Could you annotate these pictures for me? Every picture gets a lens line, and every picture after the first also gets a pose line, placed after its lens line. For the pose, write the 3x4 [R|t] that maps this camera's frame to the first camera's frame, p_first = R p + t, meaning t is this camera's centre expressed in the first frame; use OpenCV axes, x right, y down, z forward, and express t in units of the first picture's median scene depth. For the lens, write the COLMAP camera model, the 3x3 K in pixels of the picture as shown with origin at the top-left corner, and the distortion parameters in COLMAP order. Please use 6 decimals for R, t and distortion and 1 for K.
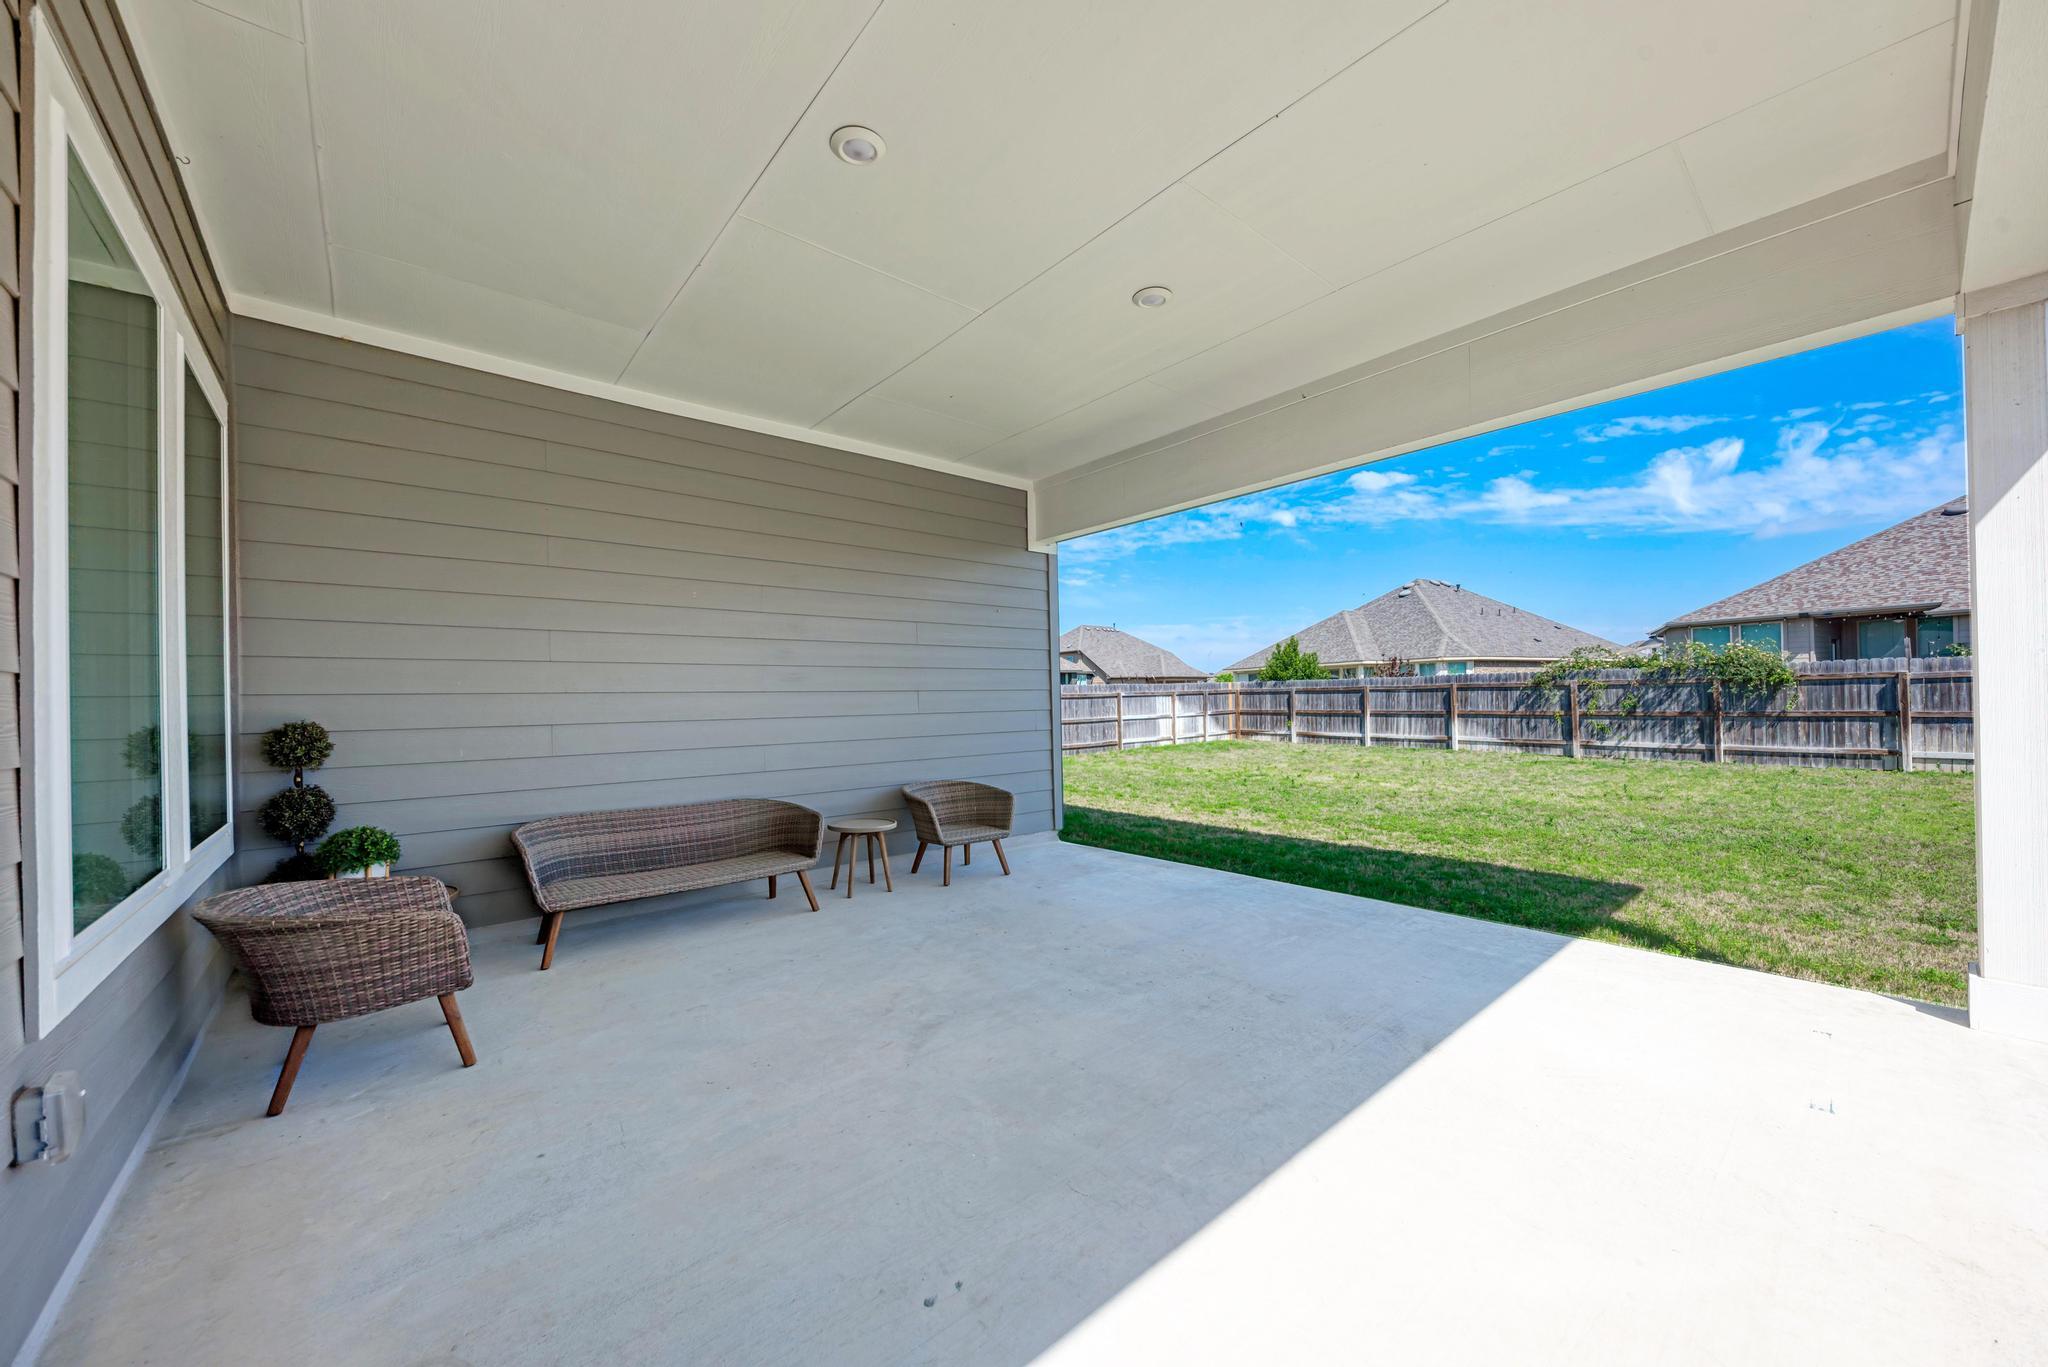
lens RADIAL K [[746.0, 0, 1026.1], [0, 746.0, 697.4], [0, 0, 1]] dist [-0.000082, -0.000141]
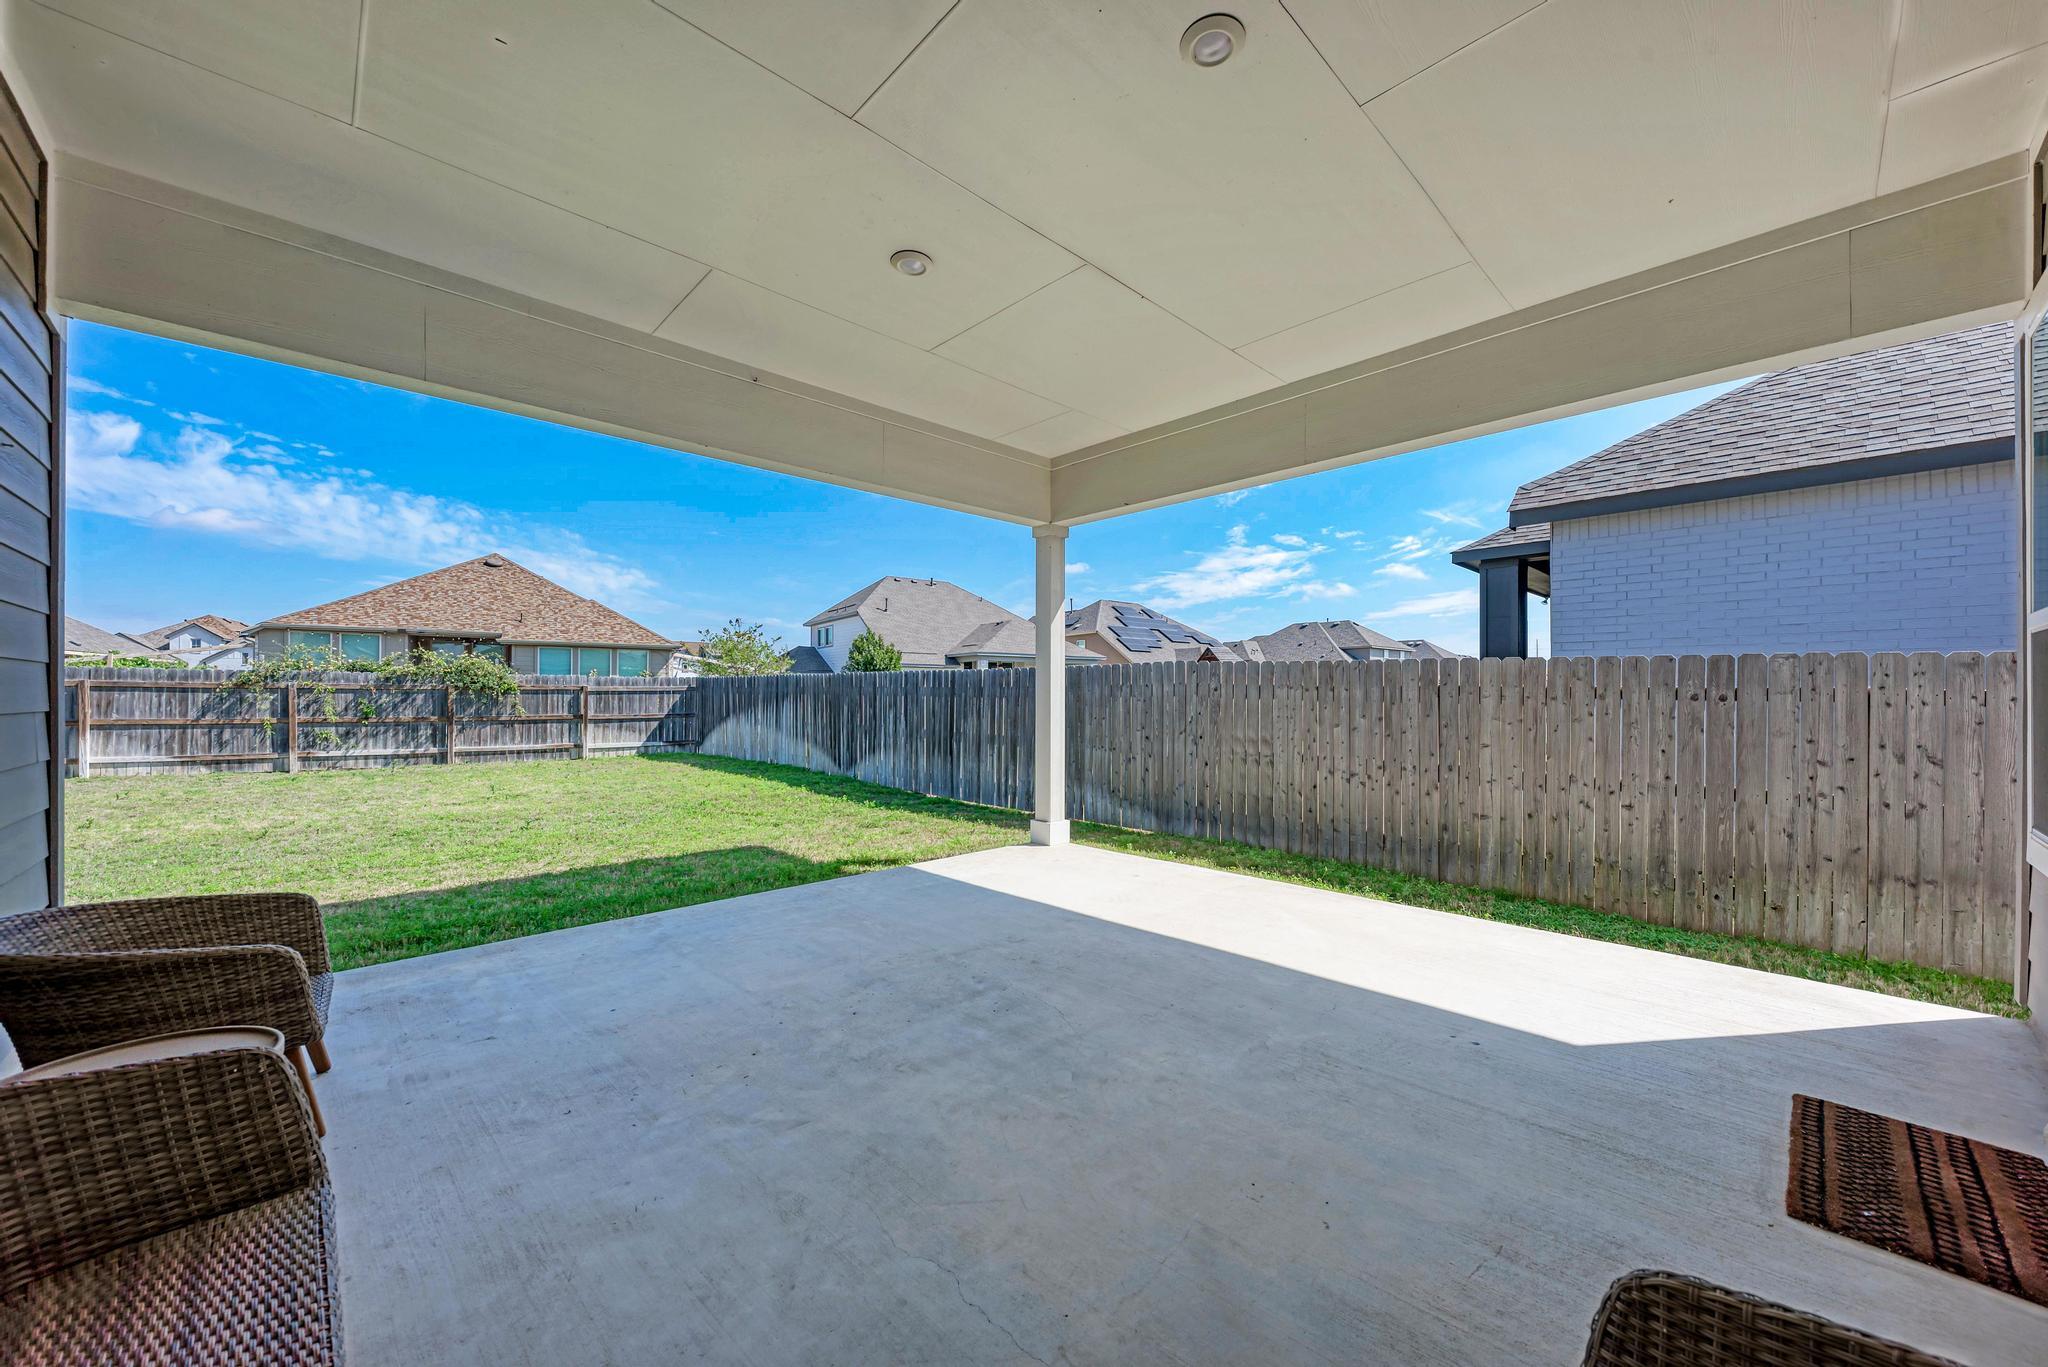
lens RADIAL K [[746.0, 0, 1026.1], [0, 746.0, 697.4], [0, 0, 1]] dist [-0.000082, -0.000141]
pose [[-0.061615, 0.018278, 0.997933, -0.204496], [-0.005129, 0.999813, -0.018629, 0.006856], [-0.998087, -0.006267, -0.061510, 0.244089]]
